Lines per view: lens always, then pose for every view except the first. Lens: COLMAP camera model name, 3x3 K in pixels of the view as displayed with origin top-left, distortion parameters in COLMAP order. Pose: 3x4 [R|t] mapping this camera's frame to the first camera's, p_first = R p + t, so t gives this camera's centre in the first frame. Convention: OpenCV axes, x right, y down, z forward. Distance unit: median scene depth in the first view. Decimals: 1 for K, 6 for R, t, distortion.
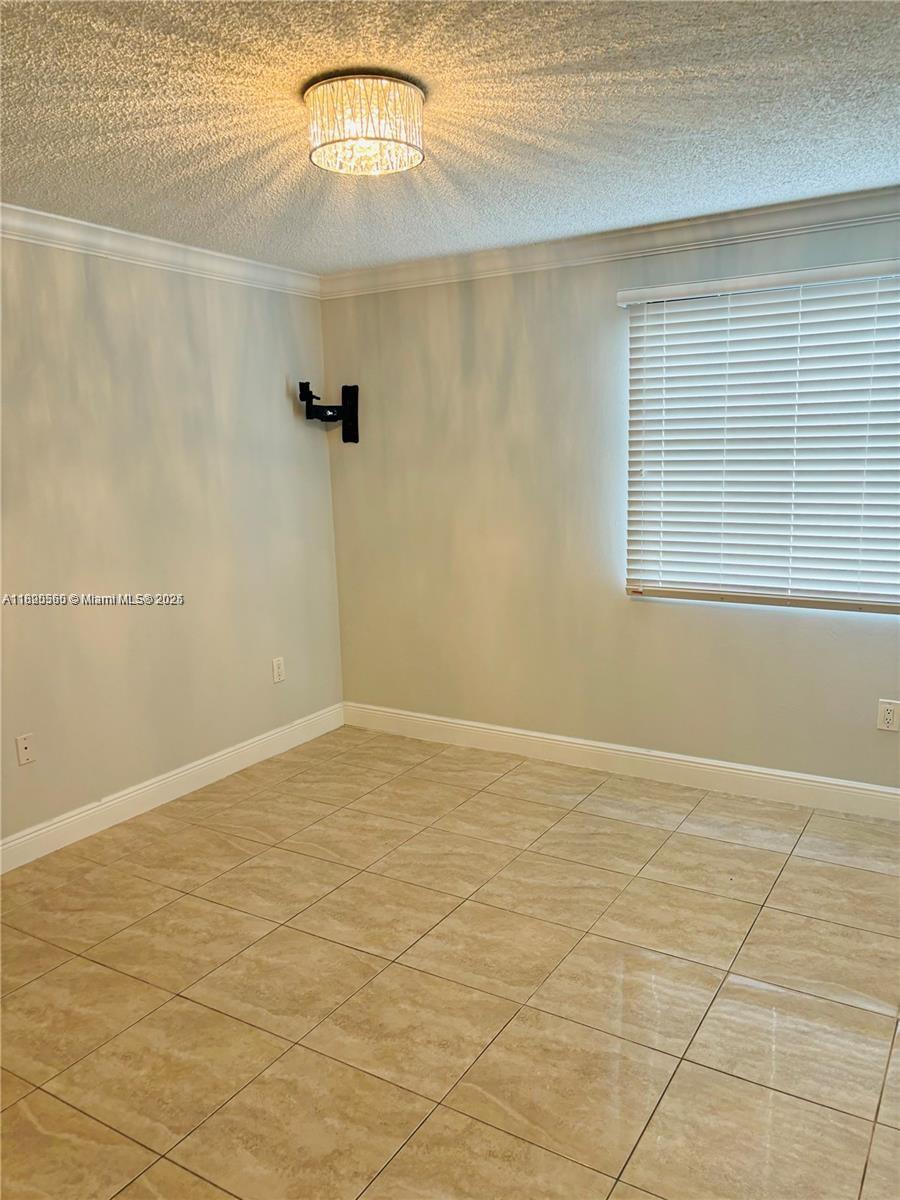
lens RADIAL K [[890.5, 0, 450.0], [0, 890.5, 600.0], [0, 0, 1]] dist [0.051972, 0.000329]
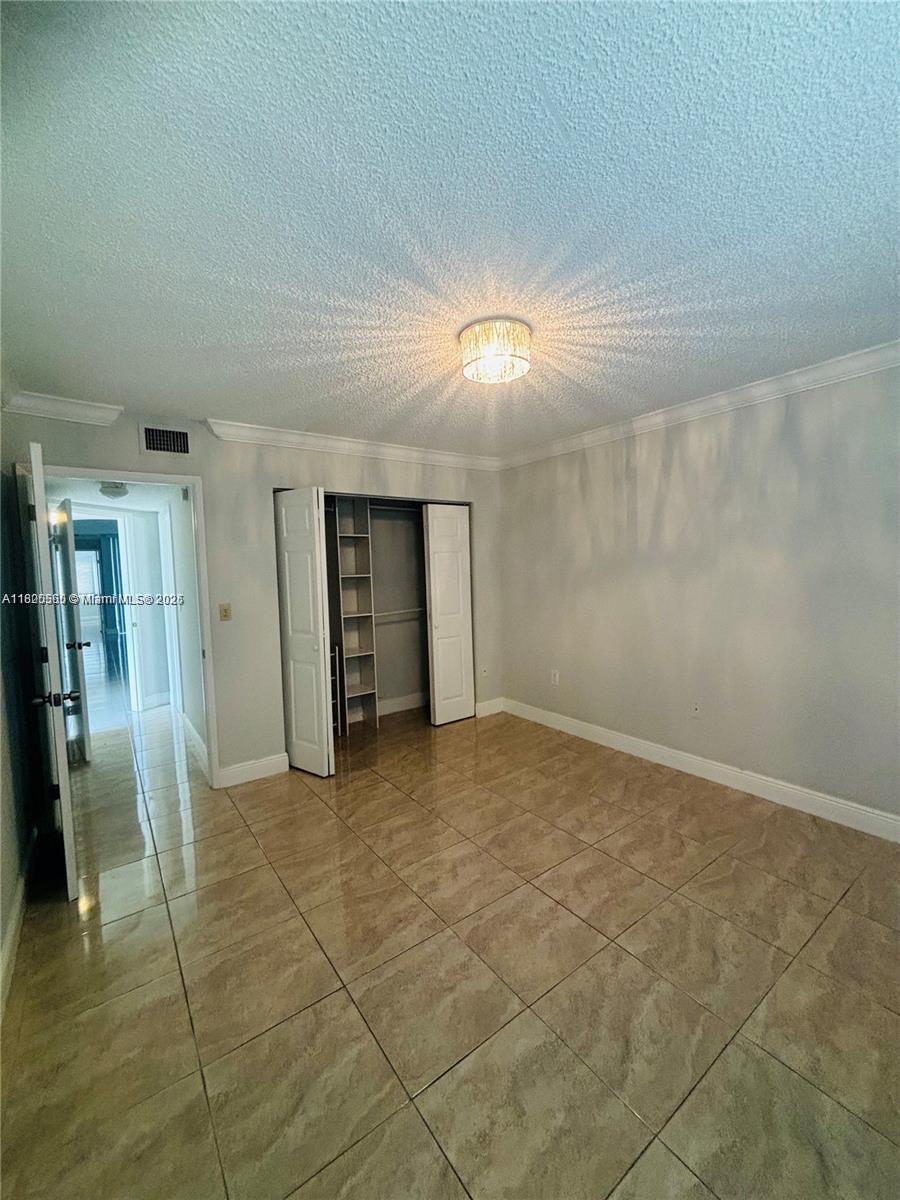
lens RADIAL K [[483.9, 0, 450.0], [0, 483.9, 600.0], [0, 0, 1]] dist [-0.003654, -0.000169]
pose [[-0.370321, 0.100971, -0.923400, 0.572031], [-0.121279, 0.980310, 0.155832, -0.134671], [0.920953, 0.169697, -0.350784, 0.925454]]
